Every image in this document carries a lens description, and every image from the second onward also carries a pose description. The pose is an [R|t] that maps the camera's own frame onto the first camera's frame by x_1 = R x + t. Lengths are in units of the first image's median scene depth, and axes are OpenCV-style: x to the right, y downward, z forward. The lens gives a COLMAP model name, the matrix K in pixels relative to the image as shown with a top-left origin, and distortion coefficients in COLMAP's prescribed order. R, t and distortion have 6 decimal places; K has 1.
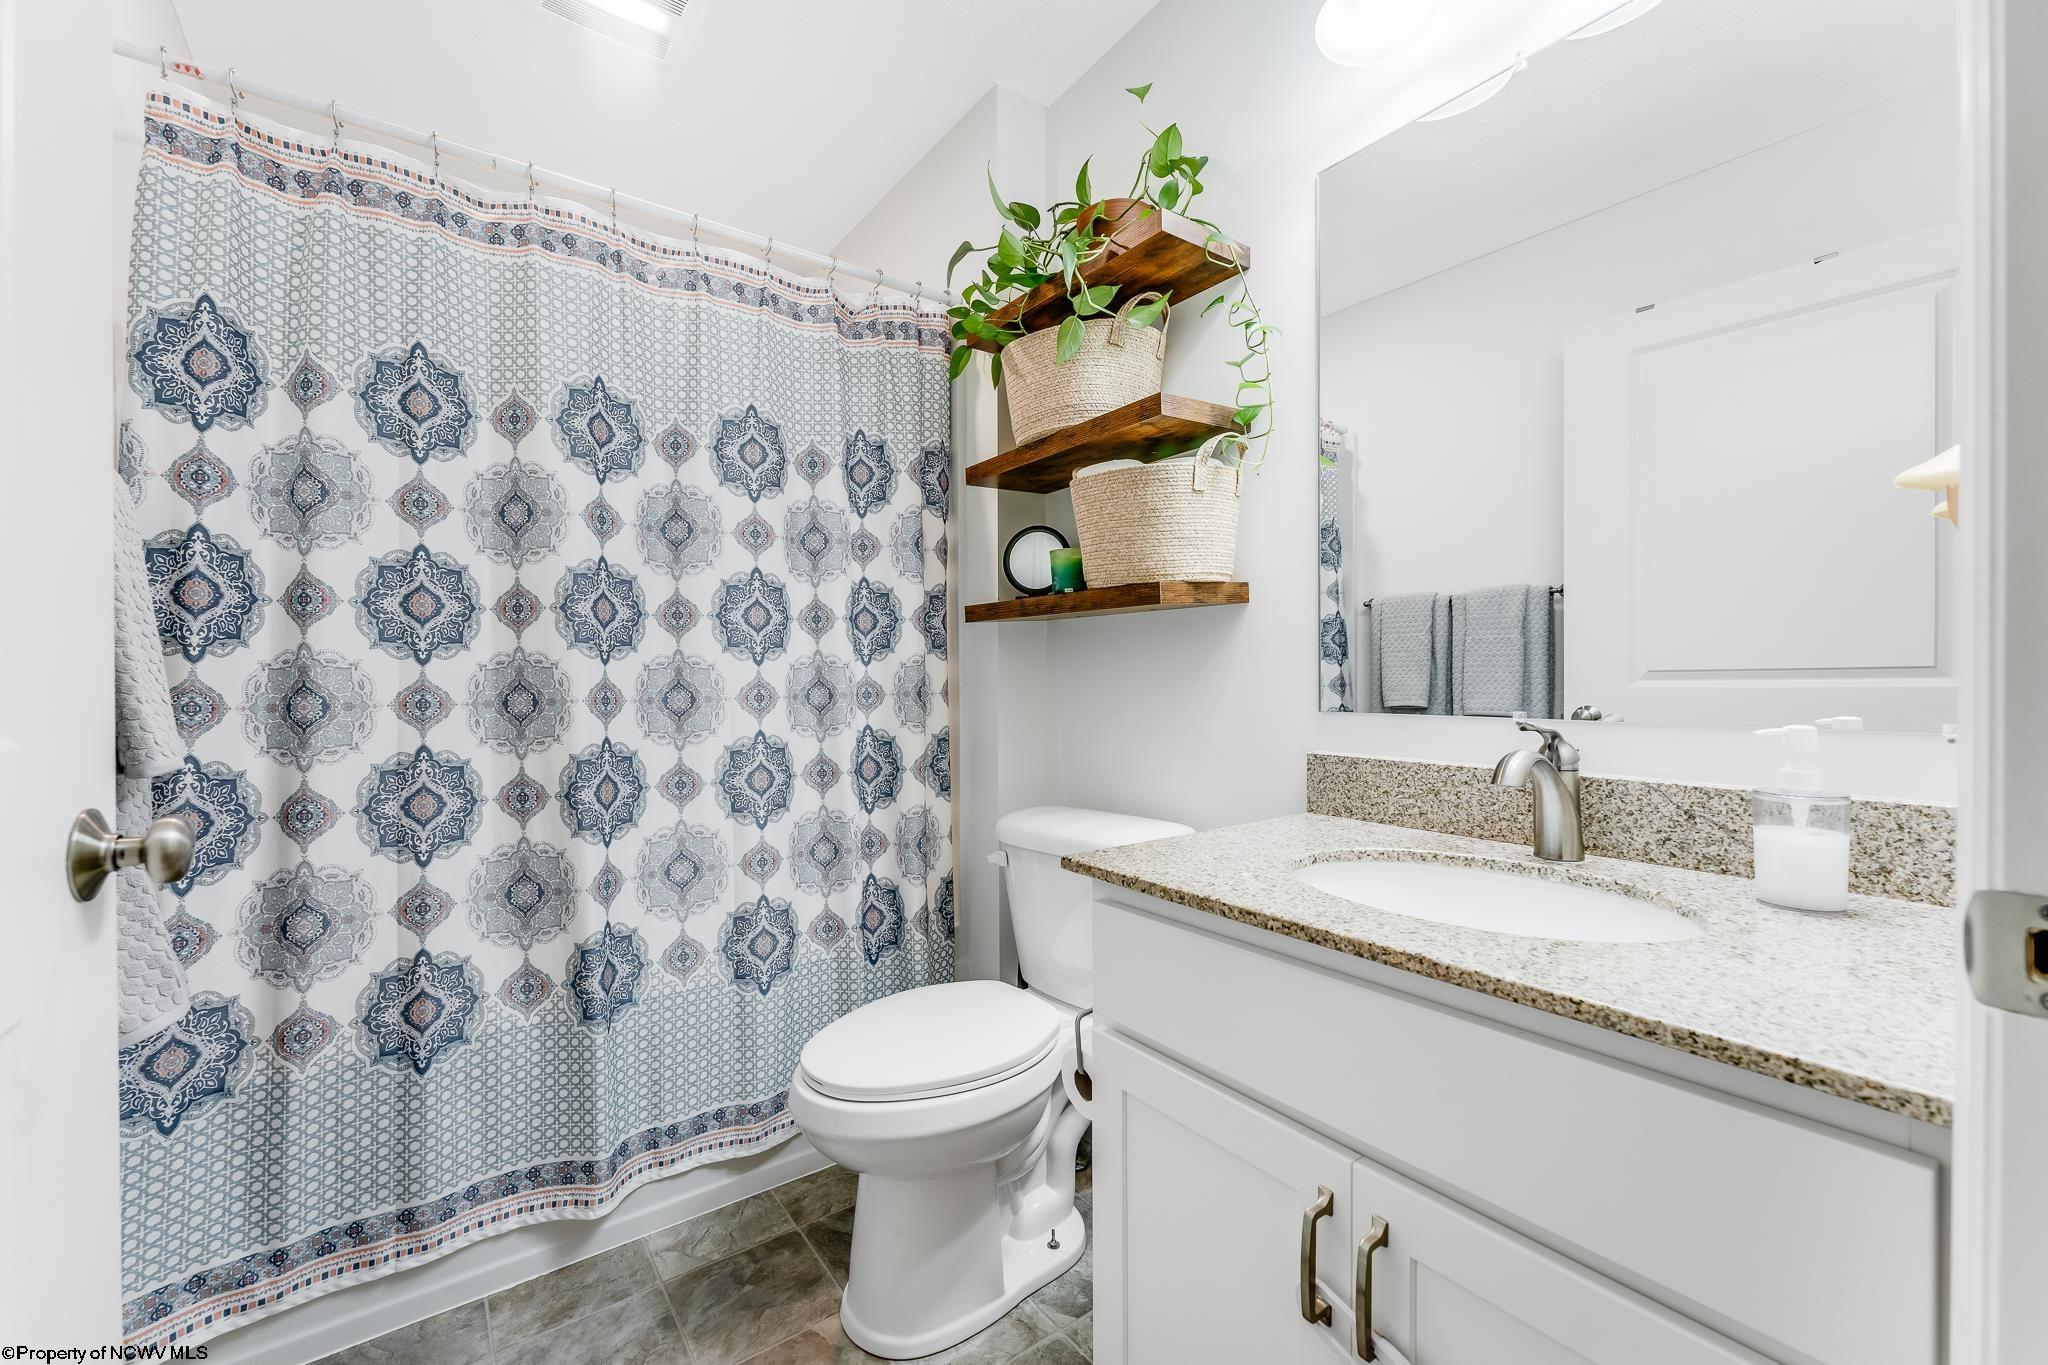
lens RADIAL K [[831.9, 0, 1013.2], [0, 831.9, 686.0], [0, 0, 1]] dist [0.001823, 0.000201]
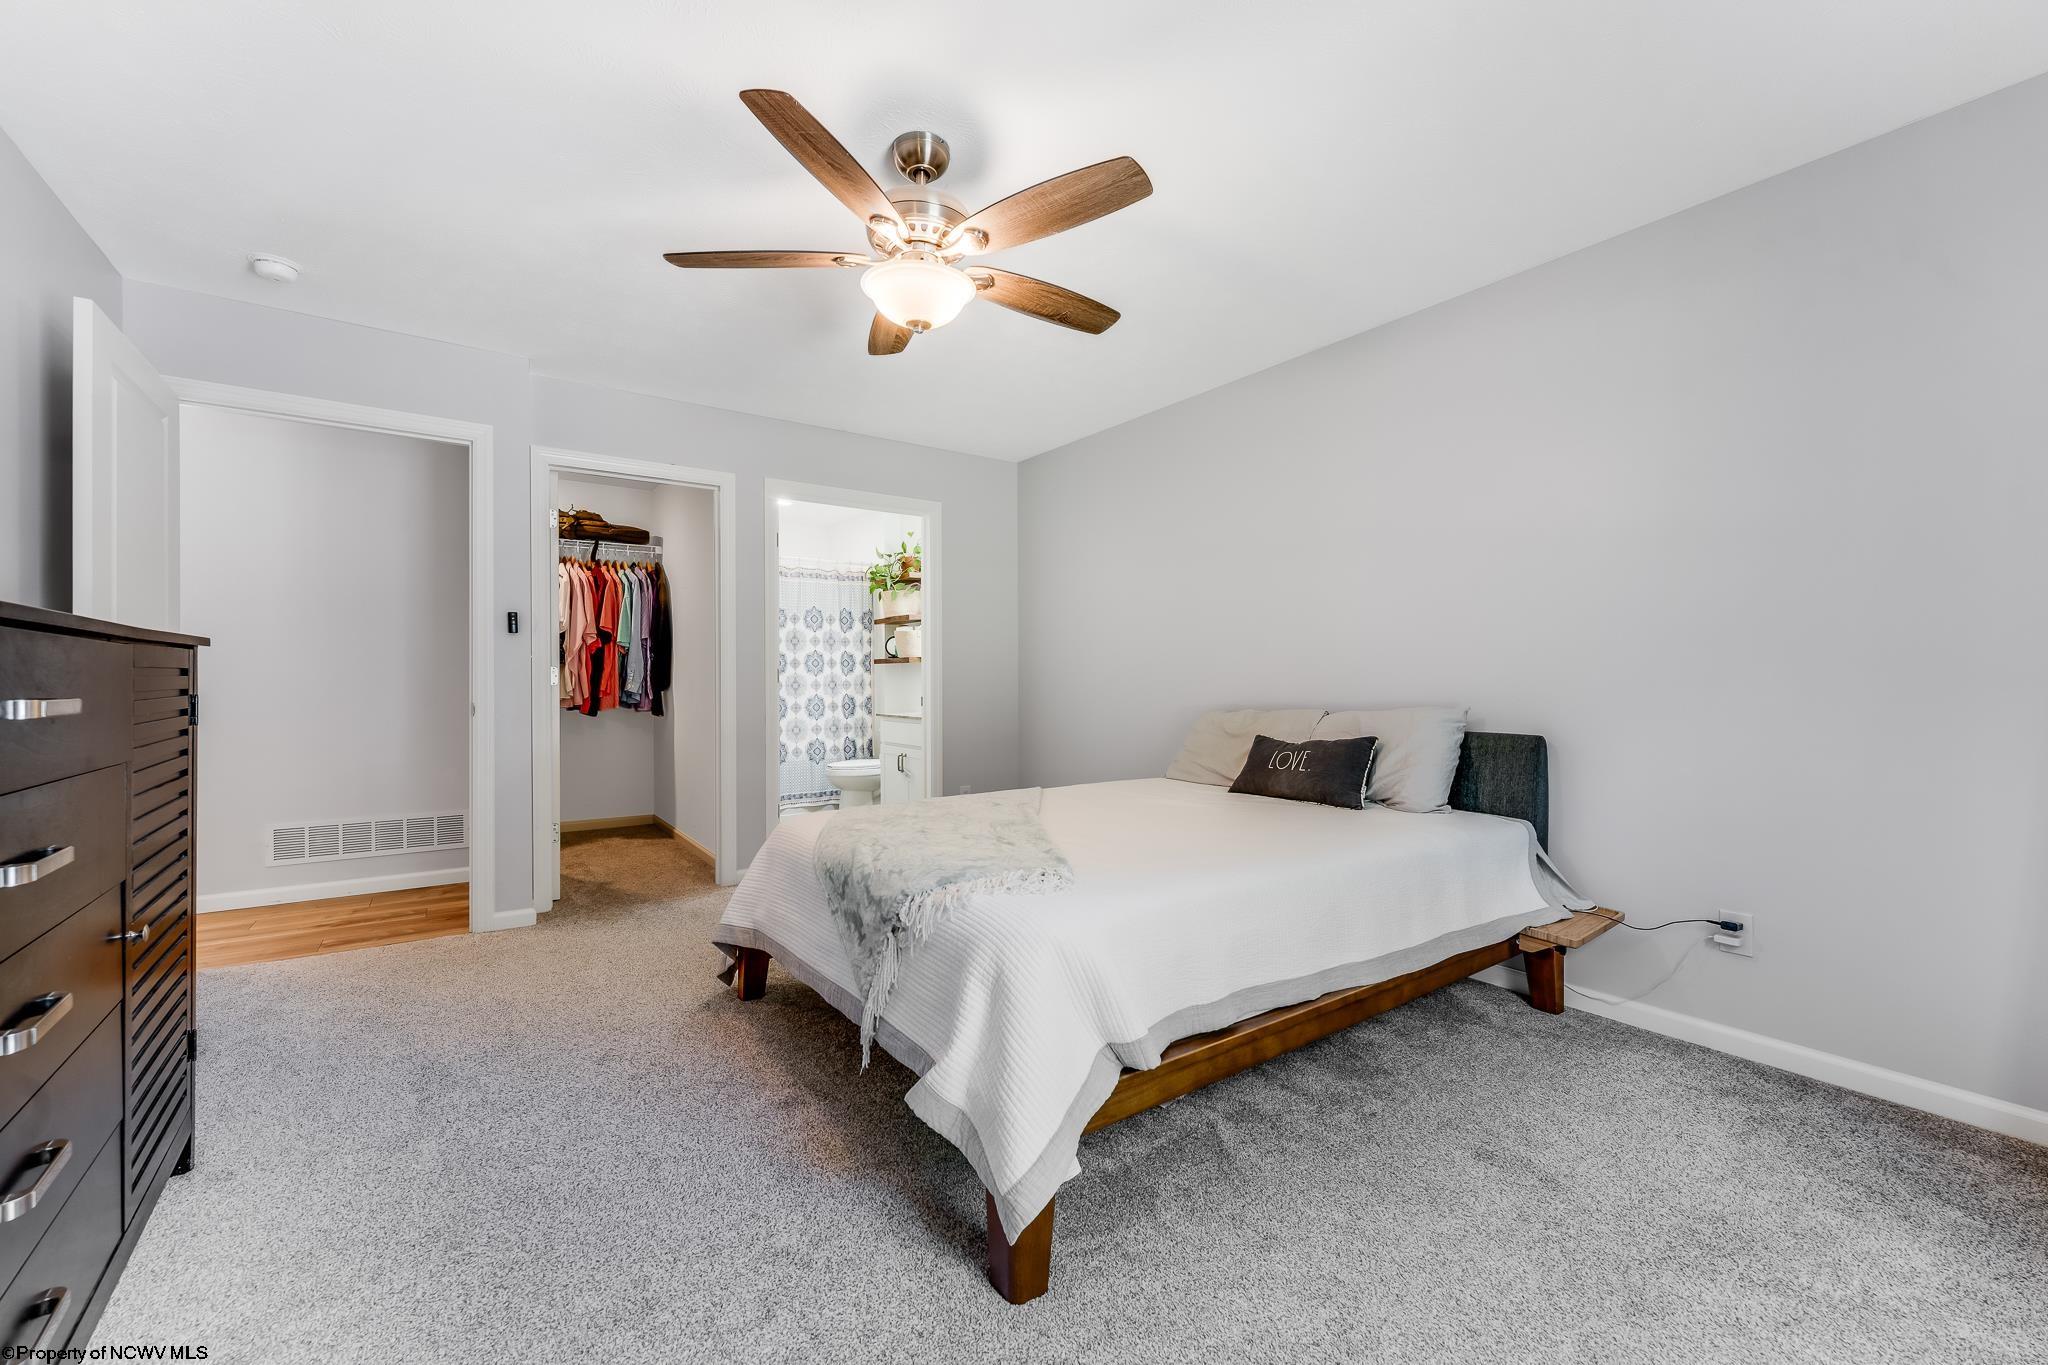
lens RADIAL K [[831.9, 0, 1028.4], [0, 831.9, 683.2], [0, 0, 1]] dist [0.001823, 0.000201]
pose [[0.999981, -0.002660, 0.005590, 0.564182], [0.002740, 0.999895, -0.014218, 0.055328], [-0.005551, 0.014233, 0.999883, -2.469701]]
